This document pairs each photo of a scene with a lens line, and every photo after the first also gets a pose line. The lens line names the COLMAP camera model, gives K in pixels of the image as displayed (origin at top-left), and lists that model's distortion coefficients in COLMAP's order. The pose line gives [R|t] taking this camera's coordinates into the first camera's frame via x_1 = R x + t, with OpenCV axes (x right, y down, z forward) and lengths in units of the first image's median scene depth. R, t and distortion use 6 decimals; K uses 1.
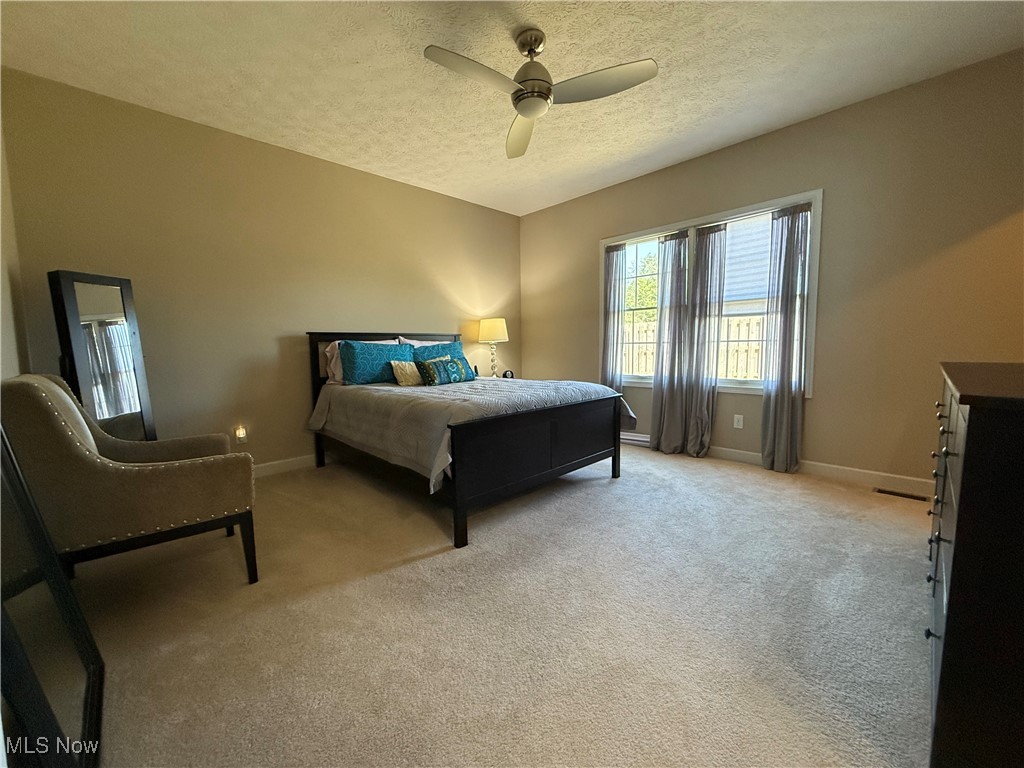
lens RADIAL K [[407.4, 0, 509.3], [0, 407.4, 383.6], [0, 0, 1]] dist [-0.000035, 0.000001]
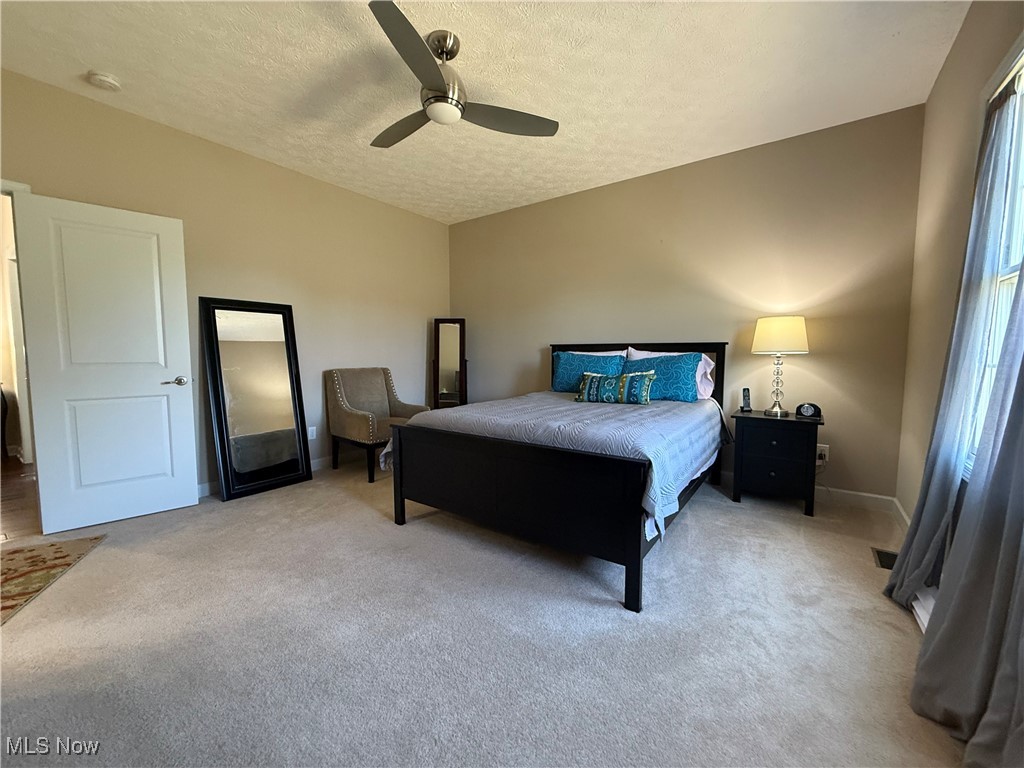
lens RADIAL K [[407.4, 0, 509.3], [0, 407.4, 383.6], [0, 0, 1]] dist [-0.000035, 0.000001]
pose [[0.176427, 0.088515, -0.980326, 0.684845], [-0.092811, 0.993007, 0.072957, -0.087229], [0.979928, 0.078114, 0.183409, 0.659375]]
